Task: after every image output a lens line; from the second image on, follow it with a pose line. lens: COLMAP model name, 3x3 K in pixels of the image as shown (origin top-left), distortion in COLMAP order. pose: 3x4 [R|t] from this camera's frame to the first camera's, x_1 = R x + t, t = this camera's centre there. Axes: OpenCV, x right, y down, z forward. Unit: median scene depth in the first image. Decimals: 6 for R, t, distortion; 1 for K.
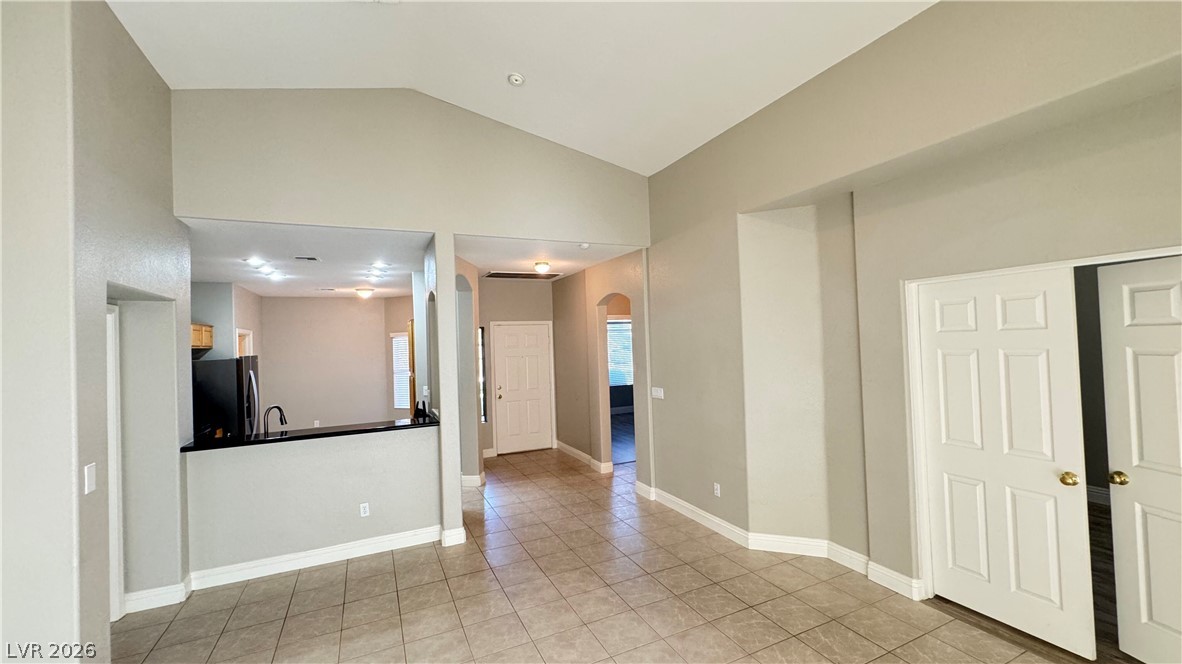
lens RADIAL K [[471.3, 0, 589.4], [0, 471.3, 333.9], [0, 0, 1]] dist [-0.003131, 0.000245]
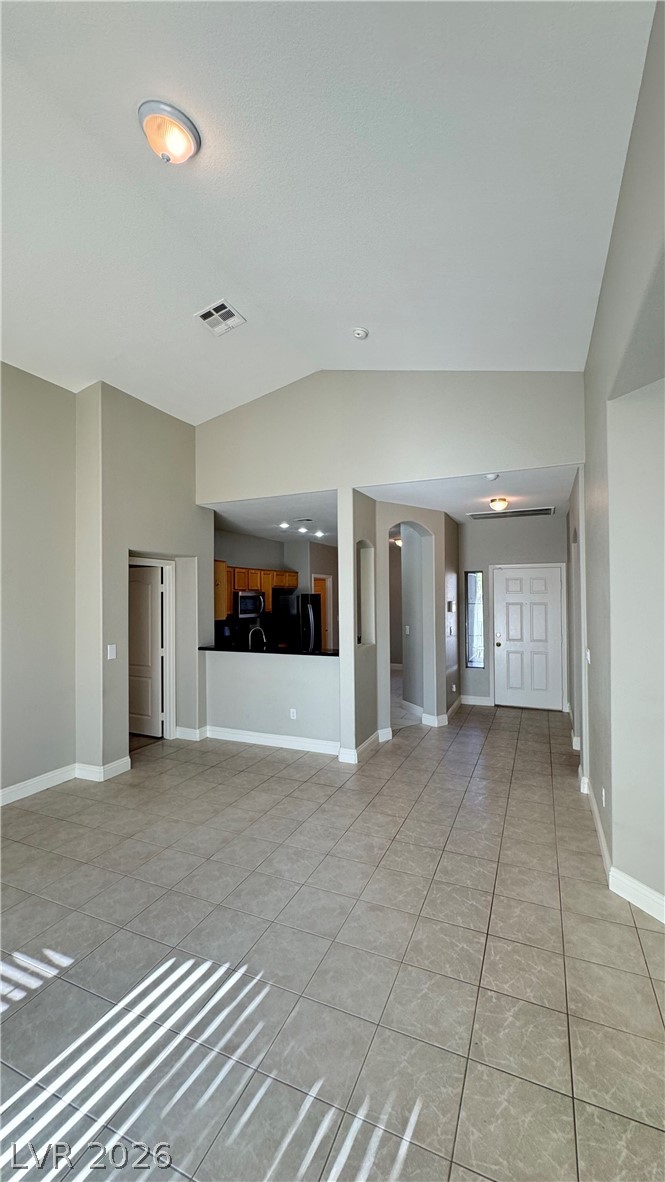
lens RADIAL K [[471.3, 0, 332.5], [0, 471.3, 591.9], [0, 0, 1]] dist [-0.003131, 0.000245]
pose [[0.656568, 0.023012, -0.753916, 0.605840], [-0.001925, 0.999582, 0.028835, 0.002318], [0.754264, -0.017481, 0.656338, 0.259613]]
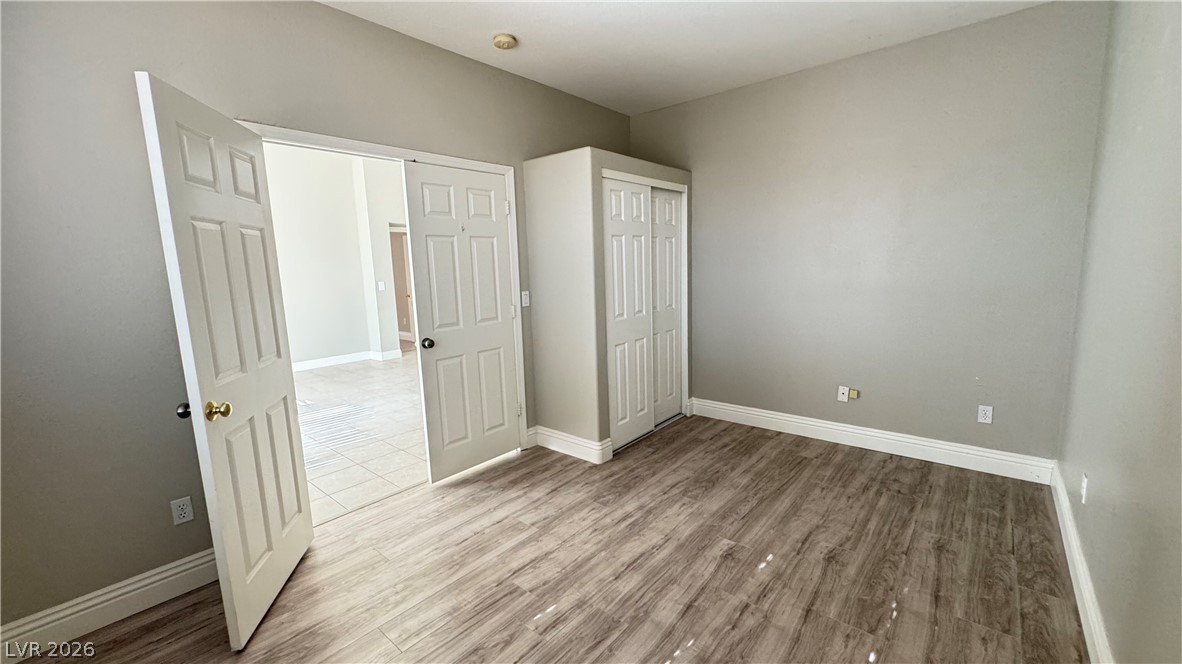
lens RADIAL K [[471.3, 0, 590.9], [0, 471.3, 334.8], [0, 0, 1]] dist [-0.003131, 0.000245]
pose [[0.416578, 0.163584, -0.894261, 1.520820], [0.034687, 0.980101, 0.195445, 0.034050], [0.908438, -0.112437, 0.402615, 0.596178]]
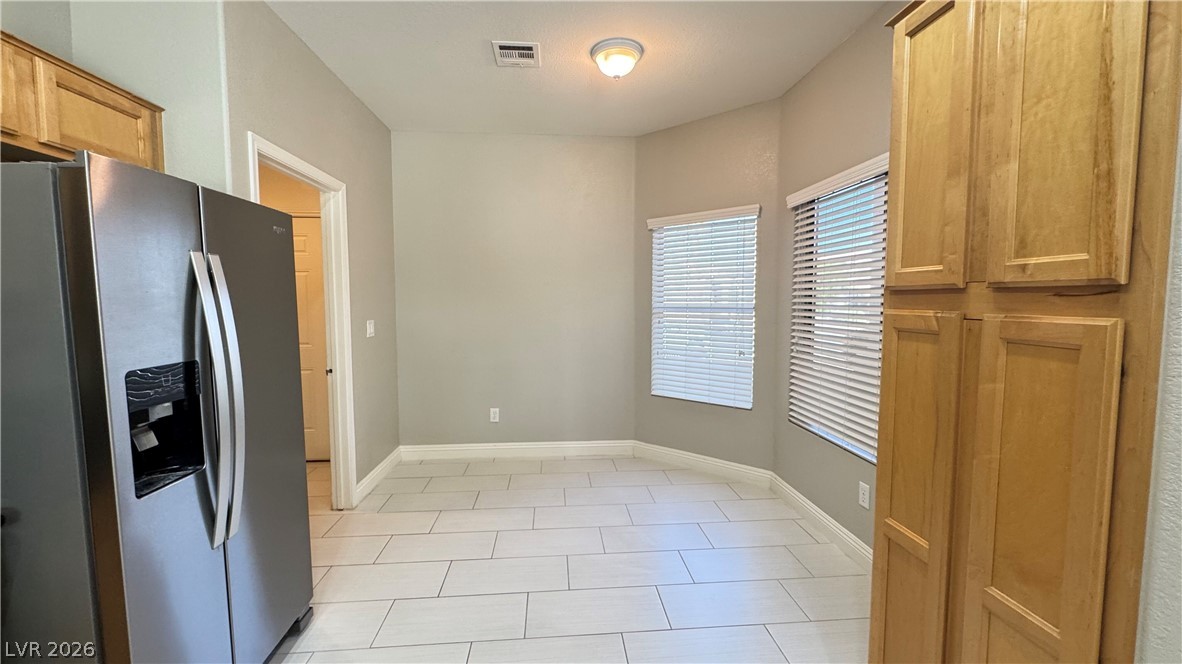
lens RADIAL K [[471.3, 0, 587.9], [0, 471.3, 331.1], [0, 0, 1]] dist [-0.003131, 0.000245]
pose [[0.935728, 0.060907, -0.347424, -0.798590], [-0.030319, 0.995222, 0.092815, 0.149900], [0.351417, -0.076316, 0.933103, 1.450292]]
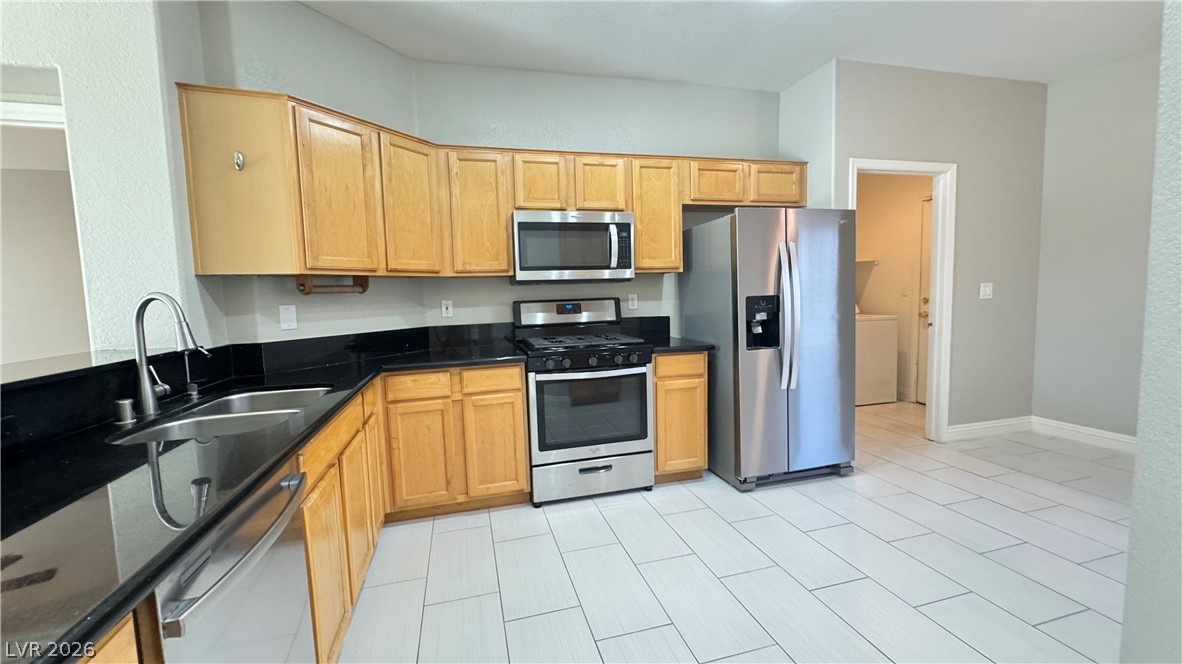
lens RADIAL K [[471.3, 0, 588.7], [0, 471.3, 331.9], [0, 0, 1]] dist [-0.003131, 0.000245]
pose [[-0.173826, 0.125377, -0.976763, -0.406129], [0.051730, 0.991655, 0.118082, 0.169515], [0.983417, -0.030002, -0.178861, 1.517058]]
